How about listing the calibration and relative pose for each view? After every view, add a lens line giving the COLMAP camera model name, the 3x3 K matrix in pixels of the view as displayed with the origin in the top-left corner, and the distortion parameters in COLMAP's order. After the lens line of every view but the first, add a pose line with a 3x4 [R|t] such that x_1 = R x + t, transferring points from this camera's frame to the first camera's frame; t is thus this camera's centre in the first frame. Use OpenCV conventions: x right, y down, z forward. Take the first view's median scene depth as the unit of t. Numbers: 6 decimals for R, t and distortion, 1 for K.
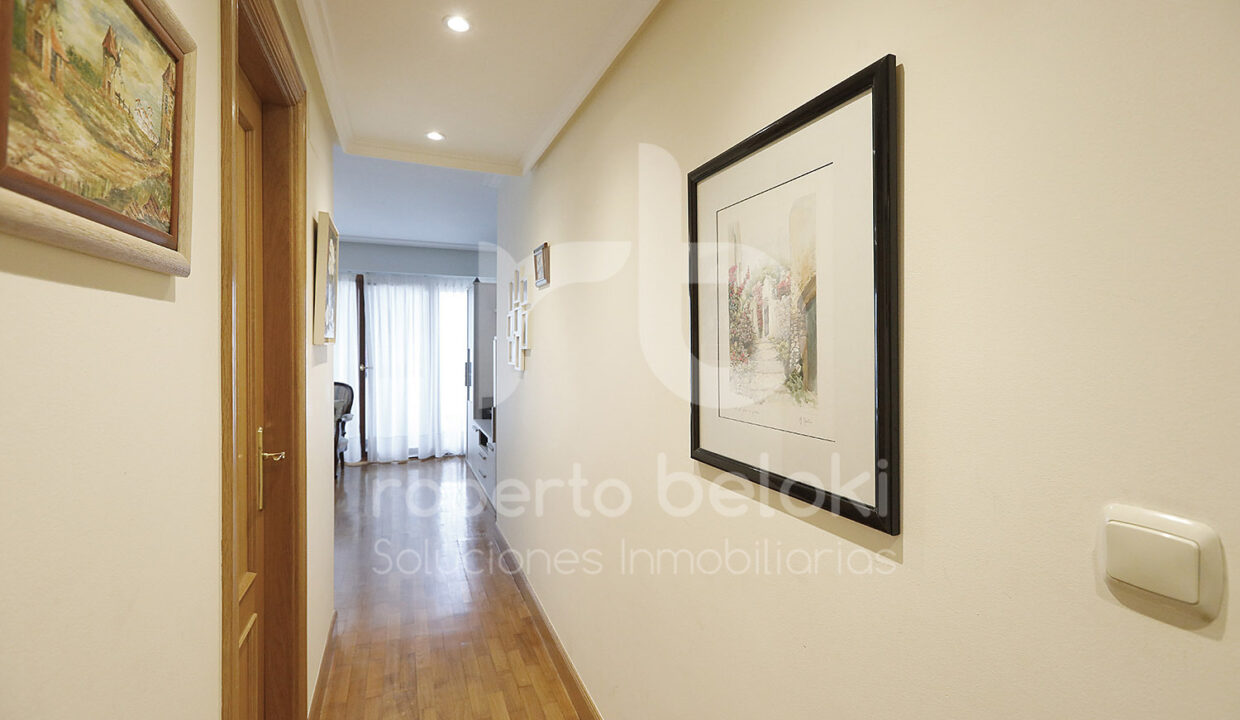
lens RADIAL K [[555.6, 0, 620.0], [0, 555.6, 360.0], [0, 0, 1]] dist [-0.003551, 0.000724]
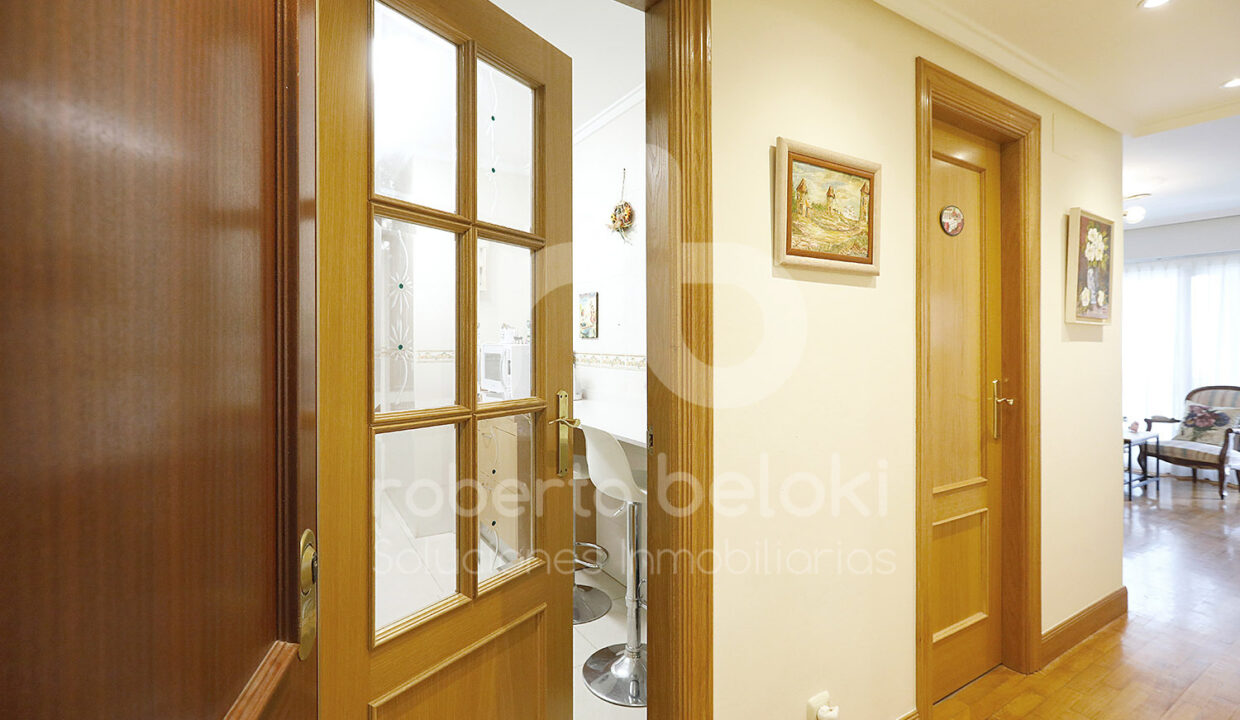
lens RADIAL K [[560.3, 0, 620.5], [0, 560.3, 340.4], [0, 0, 1]] dist [-0.001432, 0.000438]
pose [[0.176656, -0.025016, -0.983955, 0.155335], [-0.029548, 0.999092, -0.030706, 0.025802], [0.983829, 0.034498, 0.175756, -0.045037]]
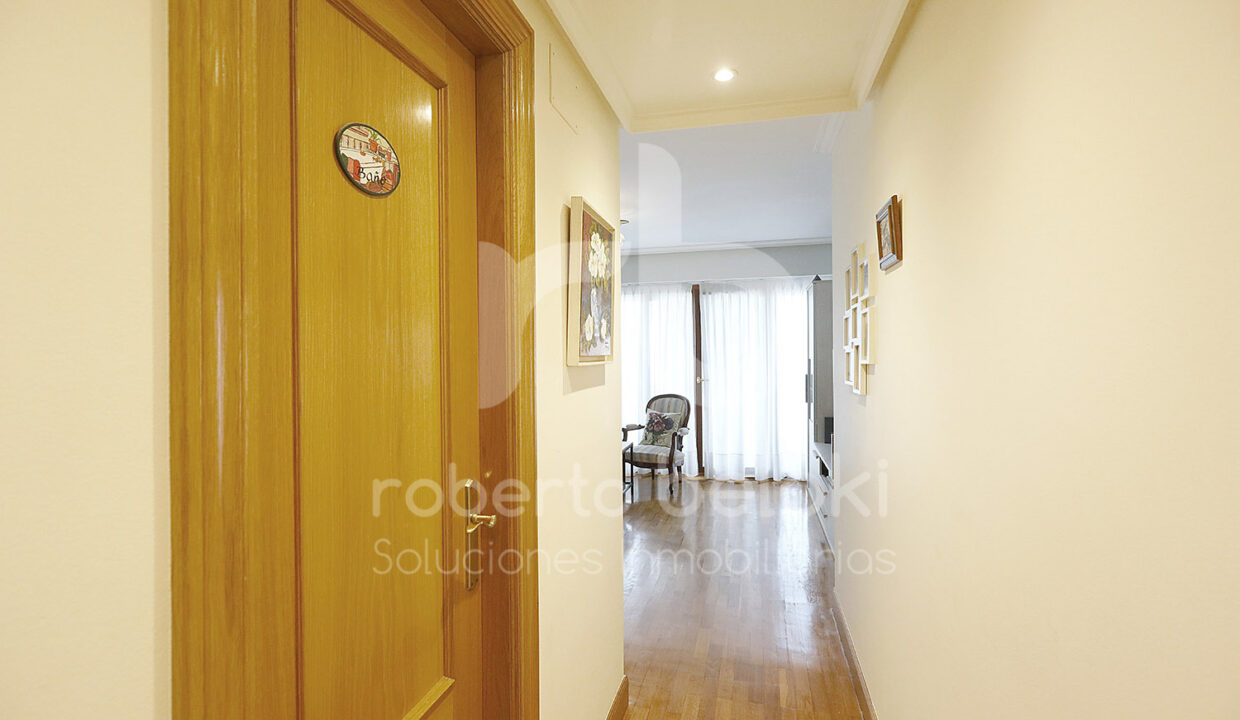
lens RADIAL K [[555.6, 0, 620.0], [0, 555.6, 360.0], [0, 0, 1]] dist [-0.003551, 0.000724]
pose [[0.812677, -0.012686, -0.582577, -0.010108], [0.005349, 0.999883, -0.014311, -0.008461], [0.582690, 0.008514, 0.812650, 0.140364]]
